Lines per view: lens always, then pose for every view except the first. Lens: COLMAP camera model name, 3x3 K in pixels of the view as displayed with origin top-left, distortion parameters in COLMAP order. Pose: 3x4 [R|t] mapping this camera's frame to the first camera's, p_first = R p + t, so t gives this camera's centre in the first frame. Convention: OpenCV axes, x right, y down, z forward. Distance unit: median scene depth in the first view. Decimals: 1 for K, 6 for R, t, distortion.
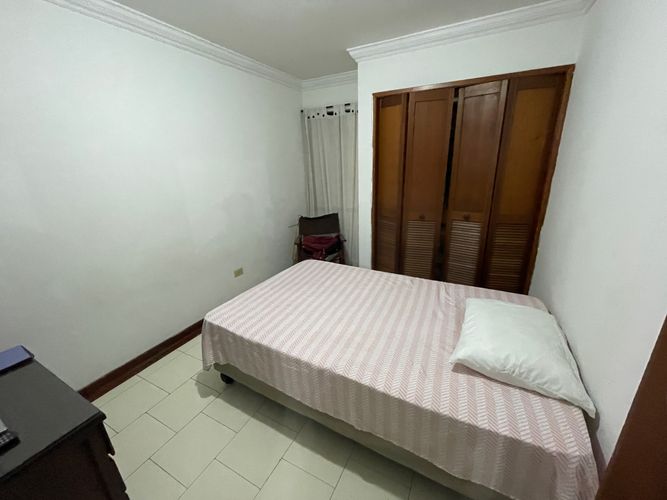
lens RADIAL K [[272.6, 0, 333.7], [0, 272.6, 243.8], [0, 0, 1]] dist [-0.003600, 0.000719]
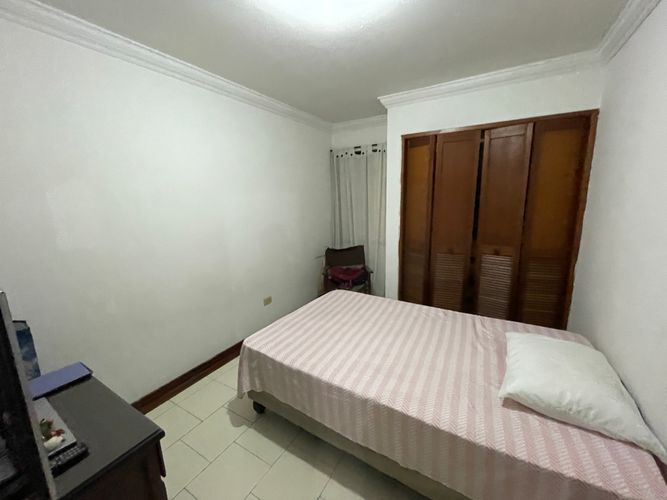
lens RADIAL K [[272.6, 0, 327.7], [0, 272.6, 246.2], [0, 0, 1]] dist [-0.003600, 0.000719]
pose [[0.998619, 0.017859, -0.049412, -0.105798], [-0.023474, 0.993029, -0.115506, 0.019345], [0.047004, 0.116506, 0.992077, -0.041028]]
